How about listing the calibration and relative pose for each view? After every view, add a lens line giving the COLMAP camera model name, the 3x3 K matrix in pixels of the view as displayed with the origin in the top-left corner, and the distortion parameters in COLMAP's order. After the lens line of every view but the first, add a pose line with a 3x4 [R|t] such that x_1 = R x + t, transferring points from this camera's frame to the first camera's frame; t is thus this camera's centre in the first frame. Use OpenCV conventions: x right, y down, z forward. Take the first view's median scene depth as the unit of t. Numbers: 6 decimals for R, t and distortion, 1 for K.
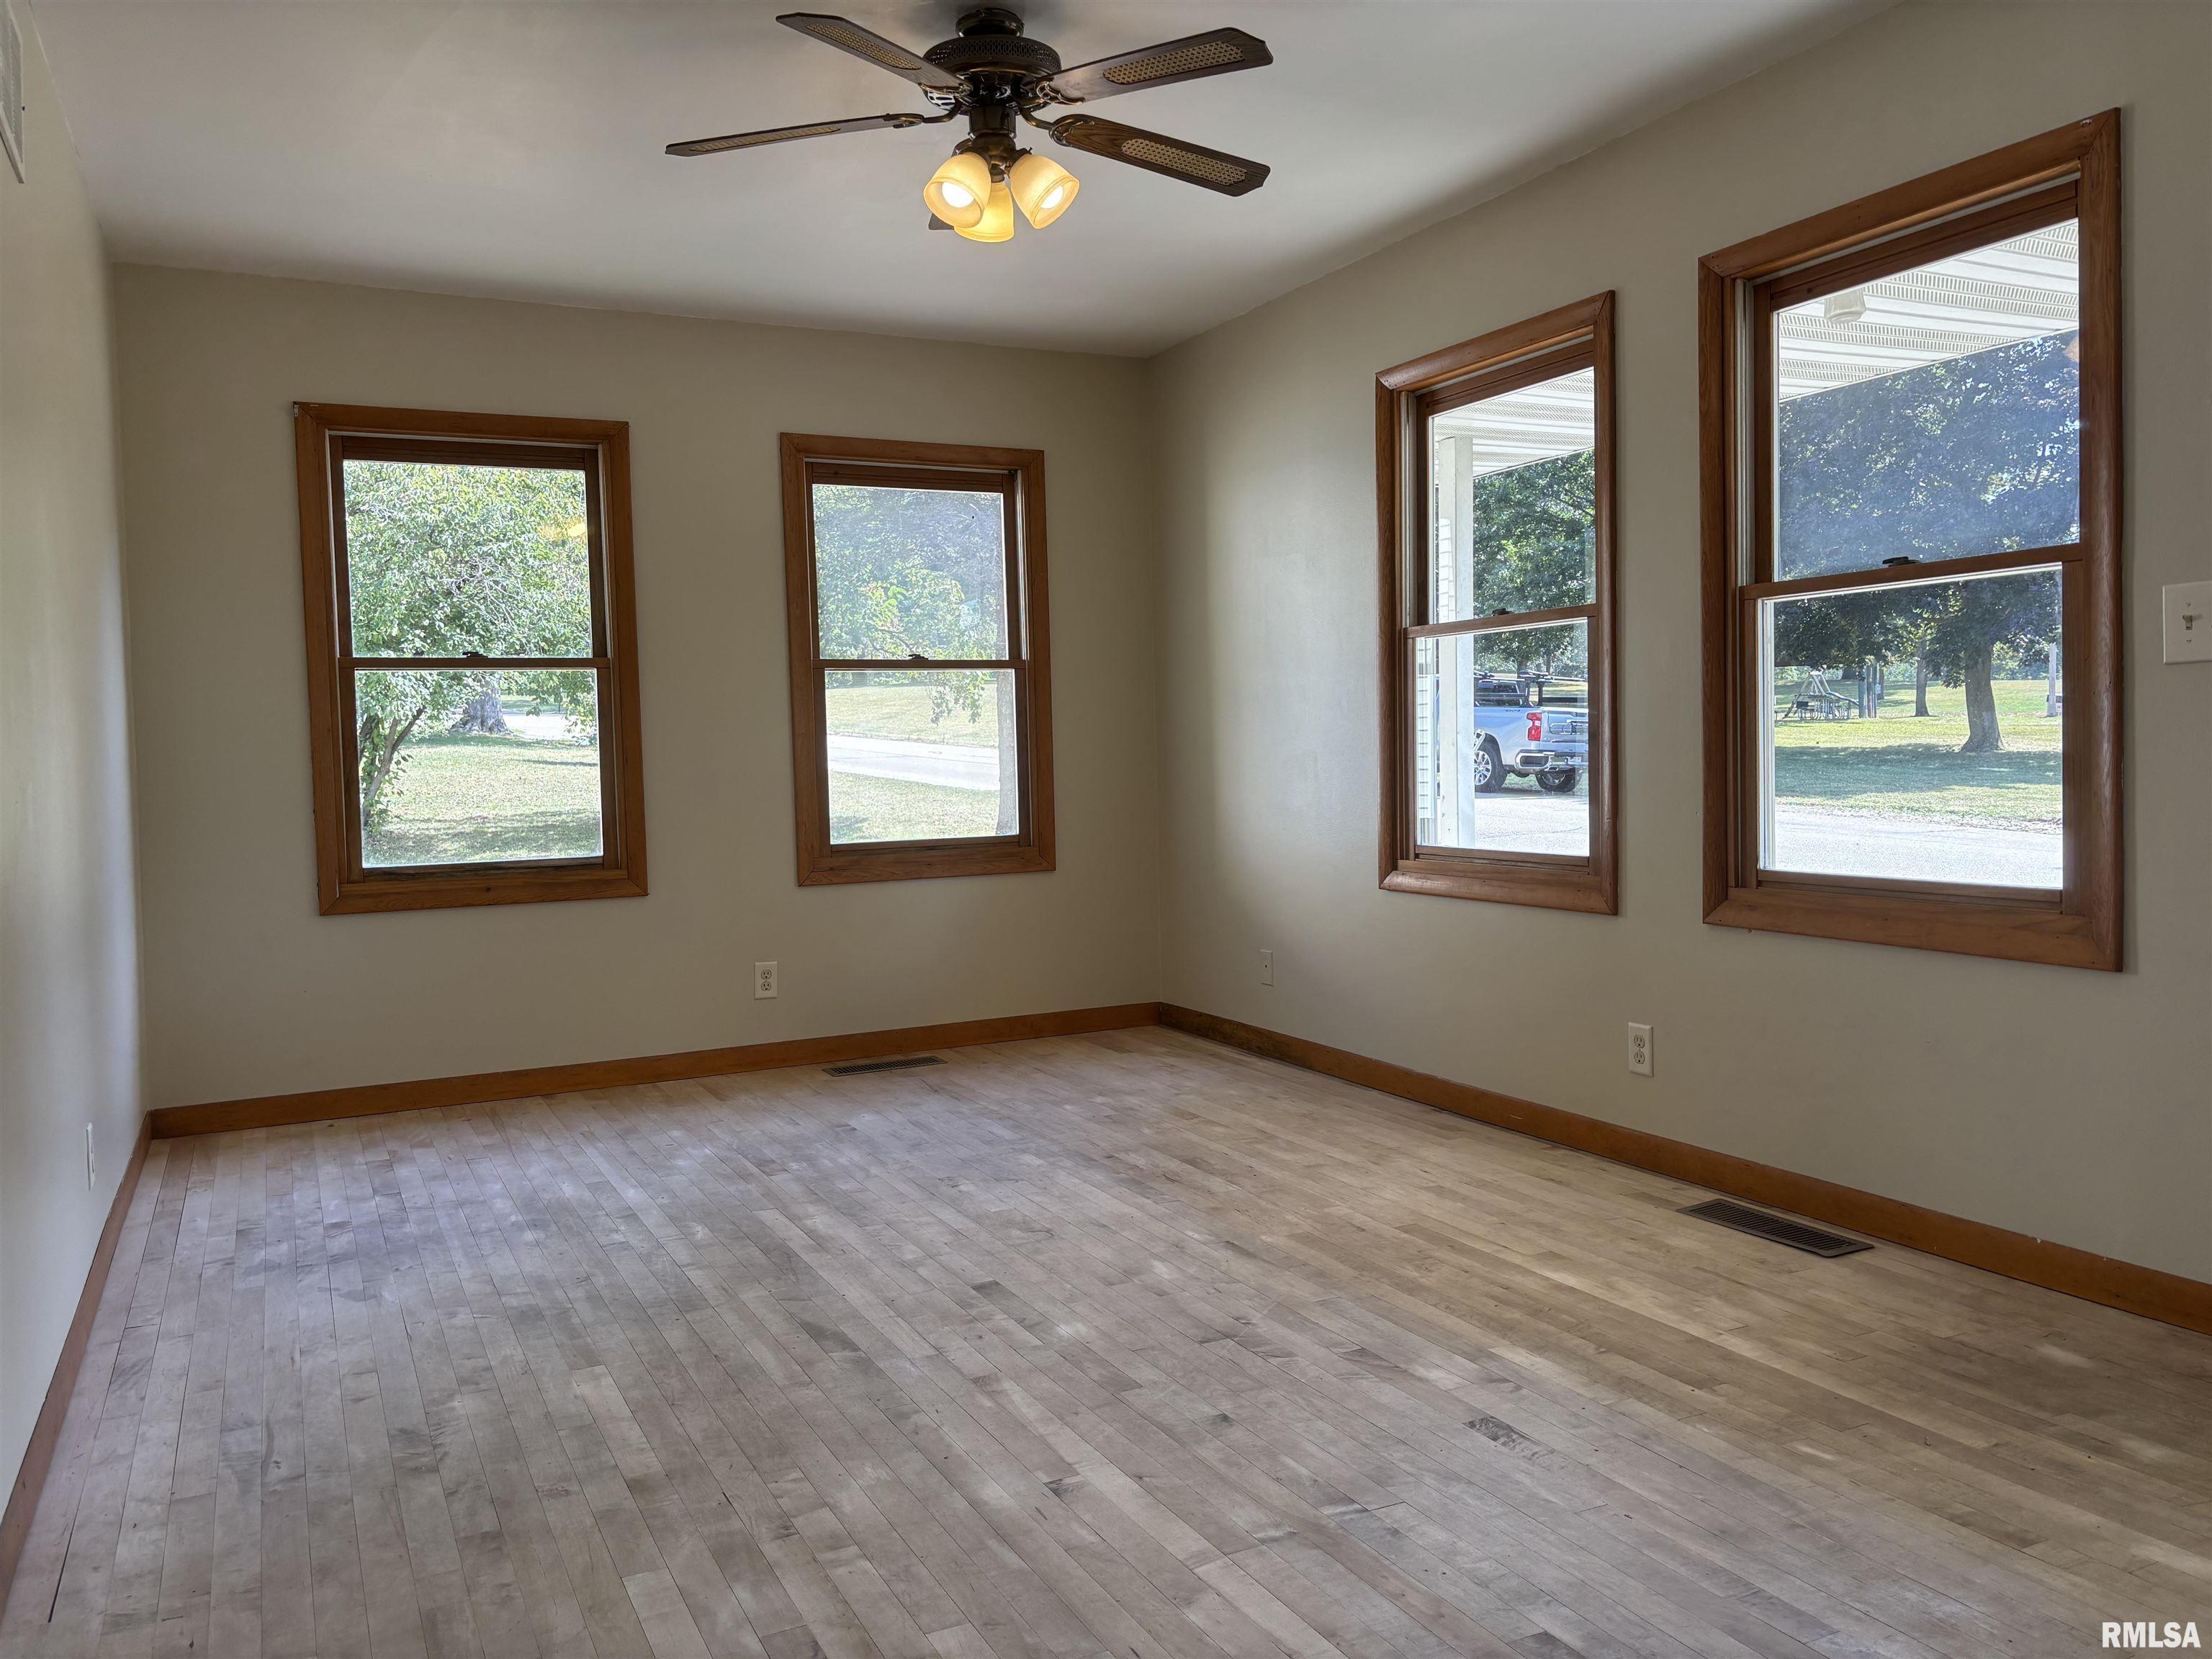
lens RADIAL K [[1675.1, 0, 1097.2], [0, 1675.1, 818.0], [0, 0, 1]] dist [0.044444, -0.049228]
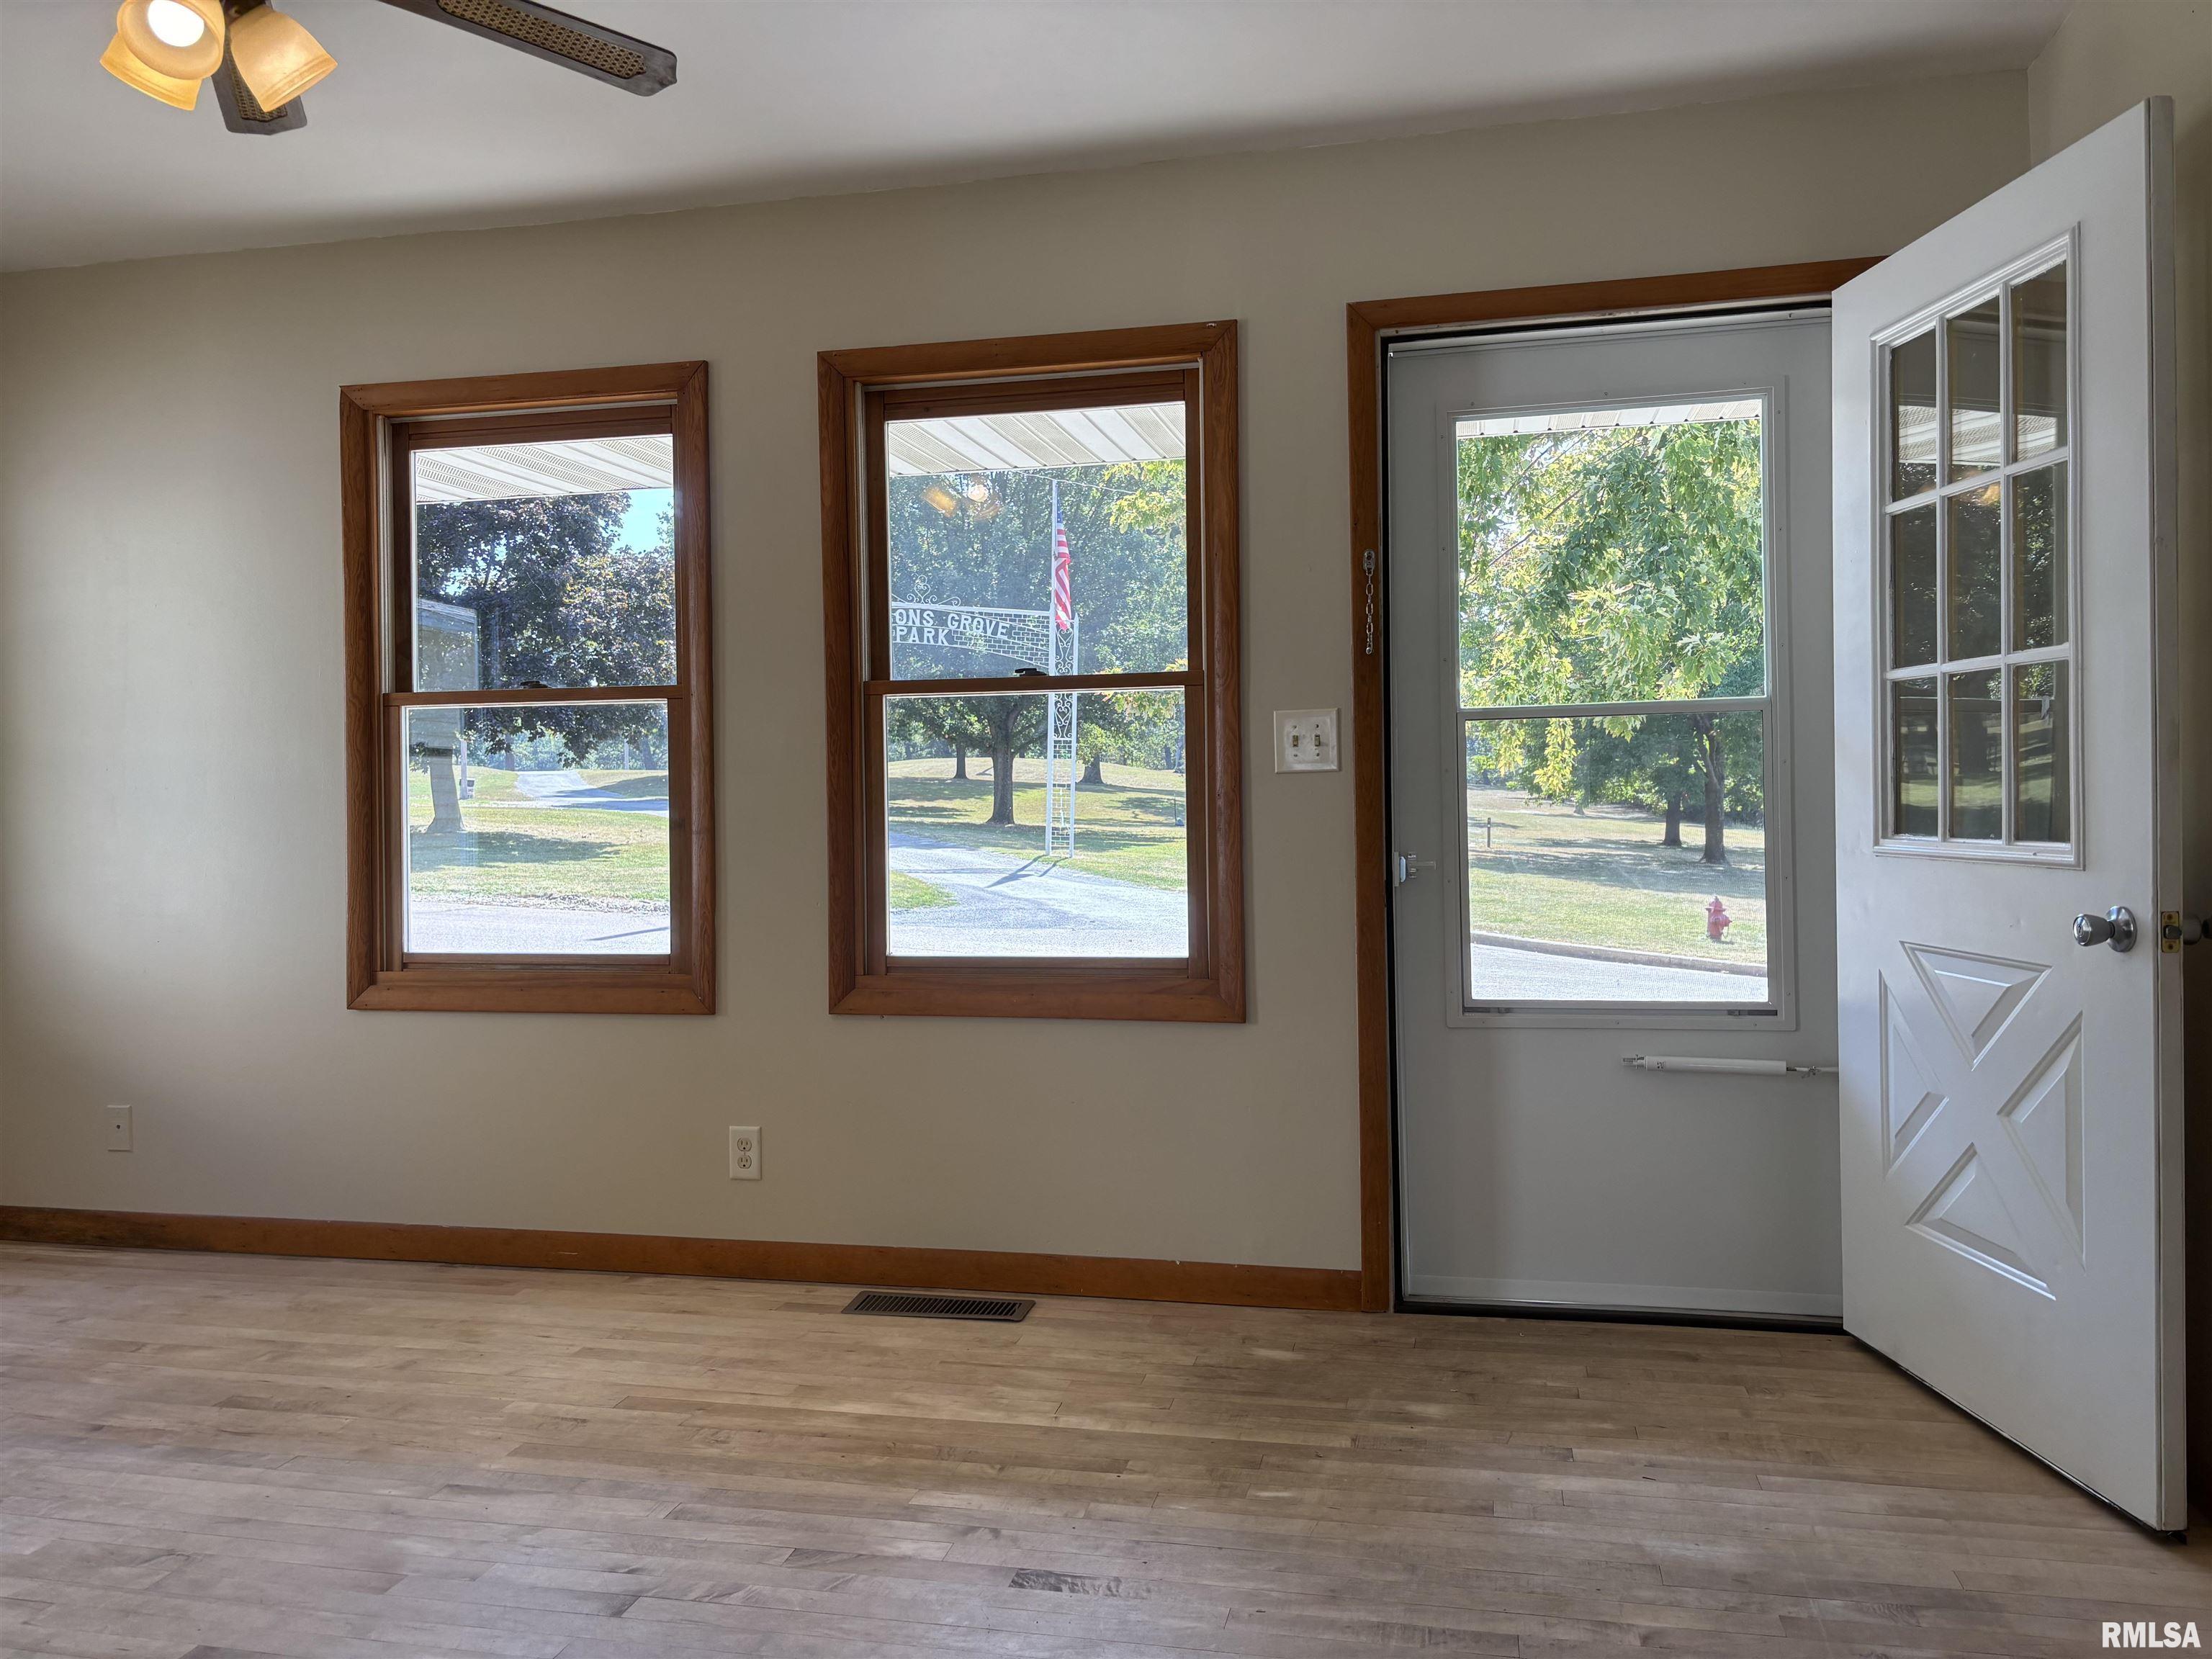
lens RADIAL K [[1675.1, 0, 1095.3], [0, 1675.1, 814.3], [0, 0, 1]] dist [0.044444, -0.049228]
pose [[0.627913, 0.006691, 0.778255, -0.358679], [0.031578, 0.998921, -0.034066, -0.019403], [-0.777642, 0.045966, 0.627024, 0.287474]]
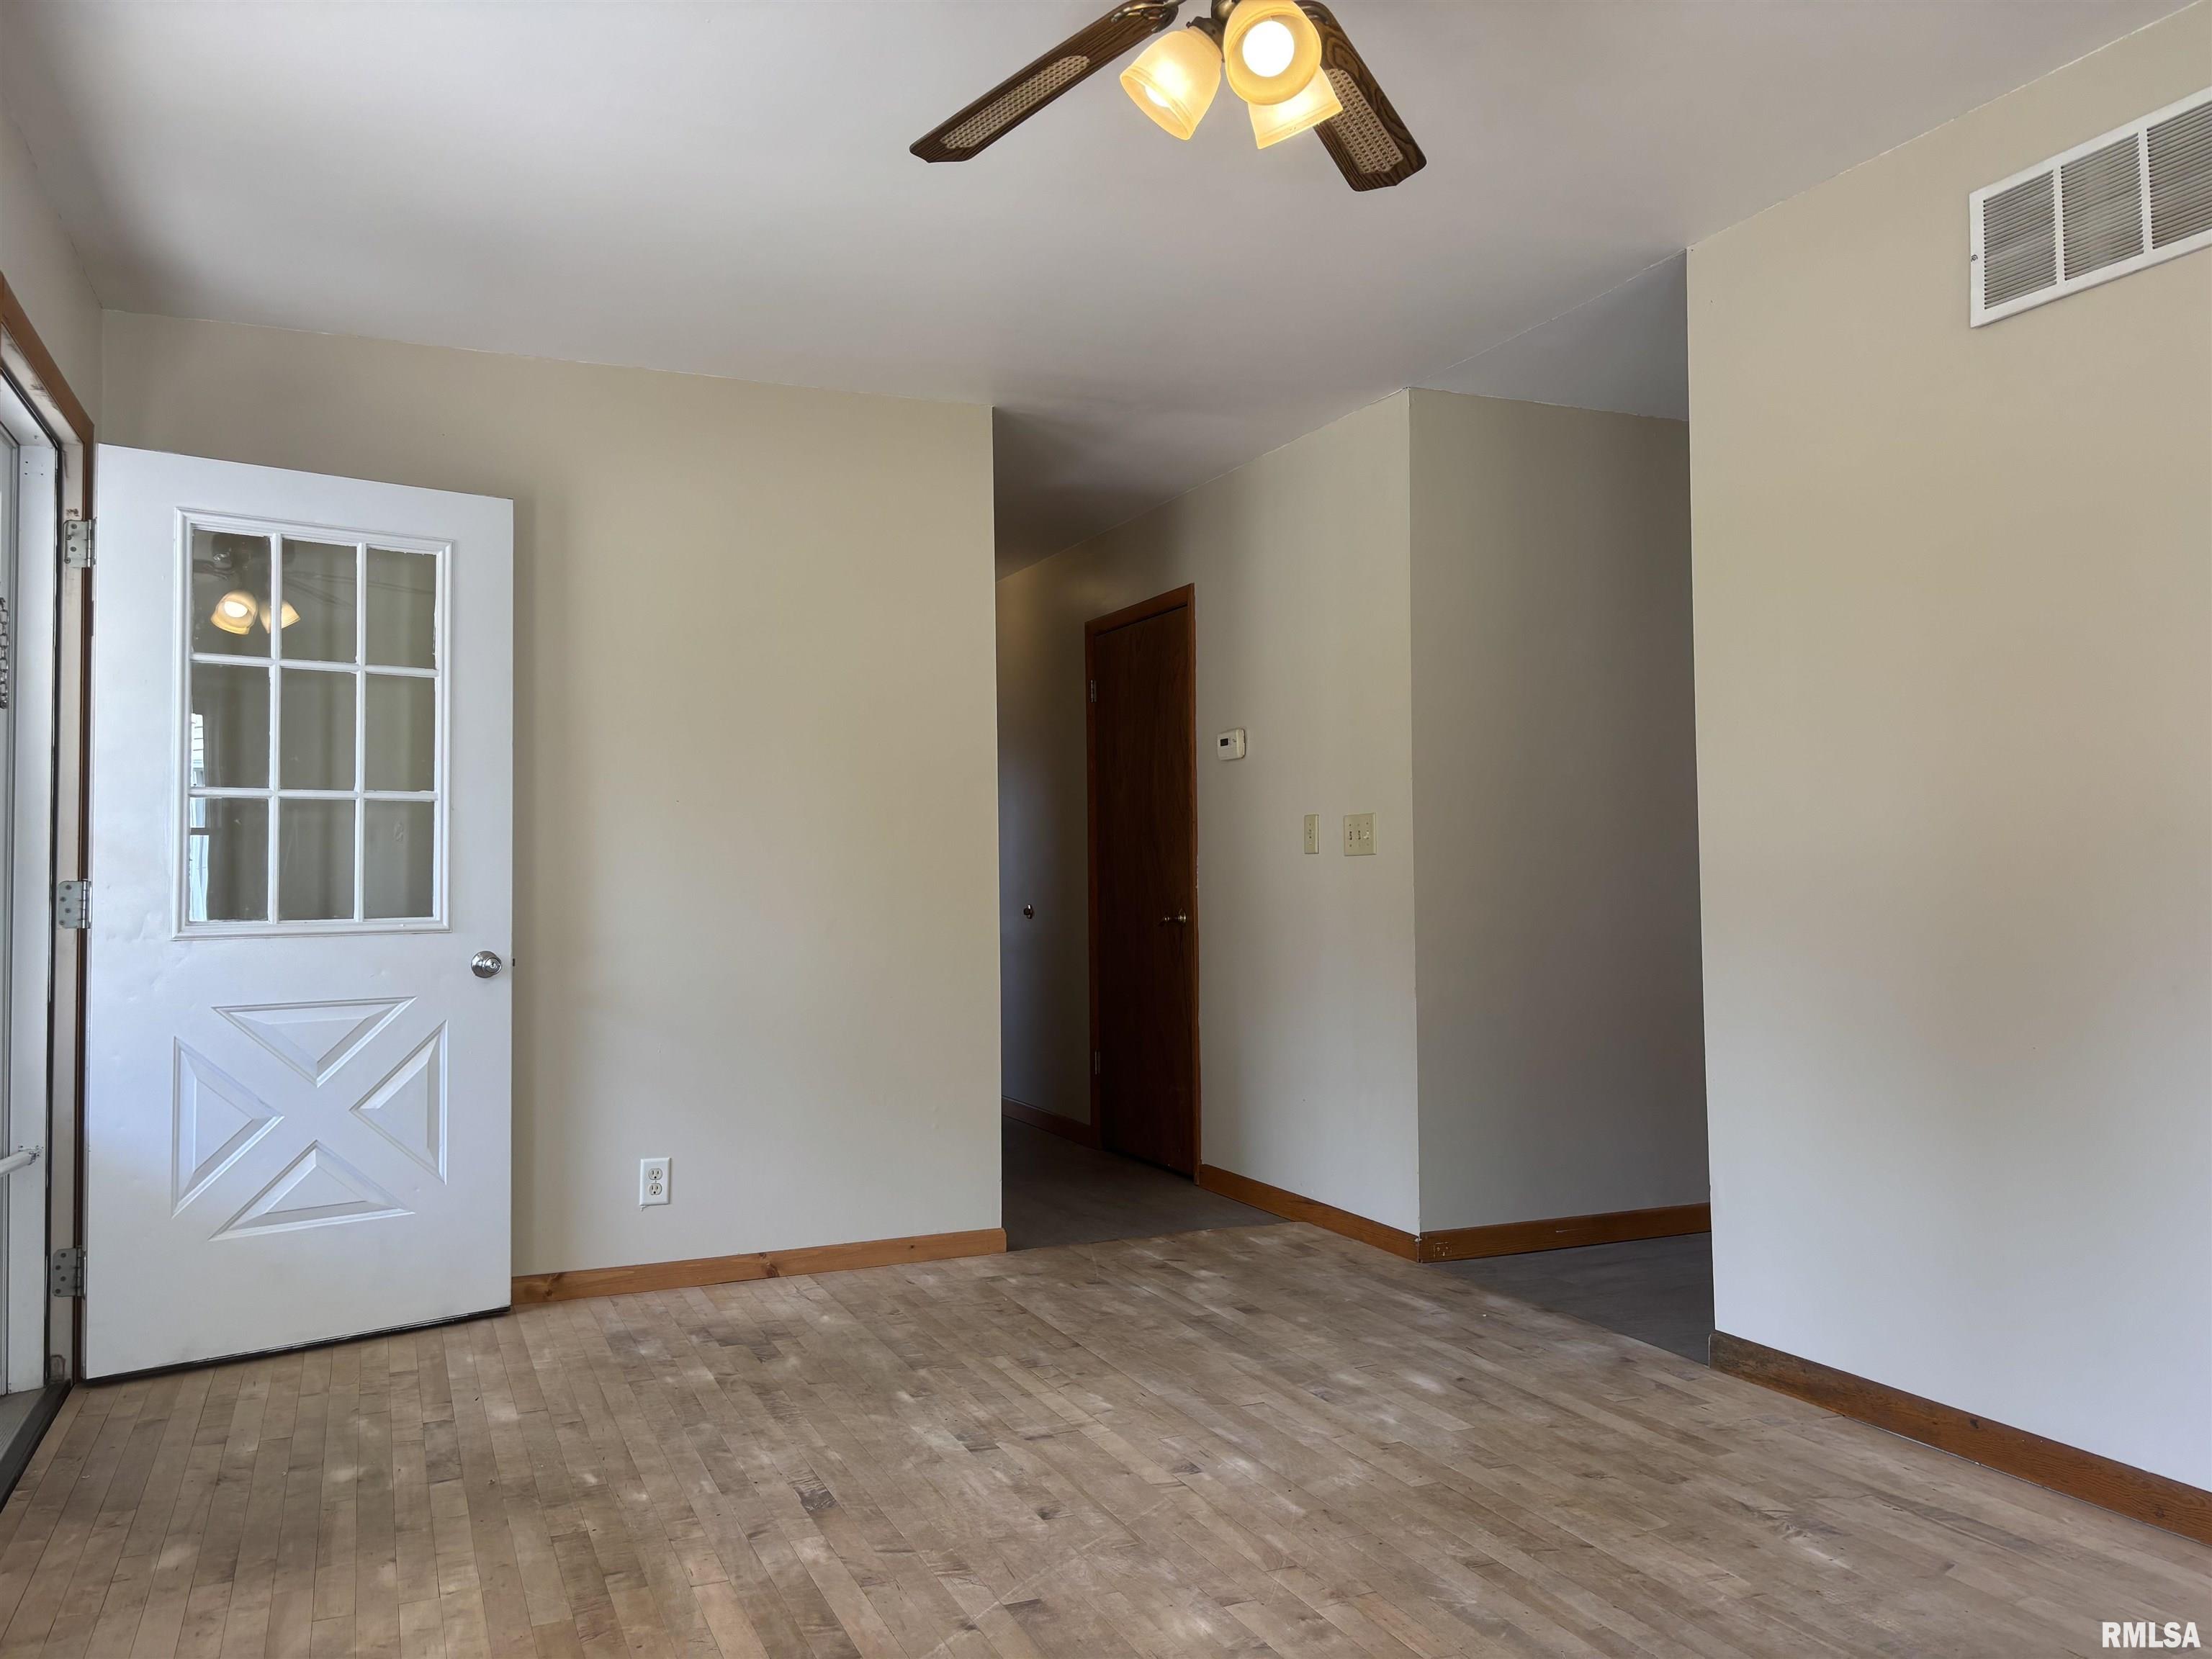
lens RADIAL K [[1675.1, 0, 1091.2], [0, 1675.1, 831.4], [0, 0, 1]] dist [0.044444, -0.049228]
pose [[-0.998001, 0.038156, 0.050375, -0.020432], [0.038886, 0.999151, 0.013605, -0.078790], [-0.049813, 0.015536, -0.998638, 1.629907]]
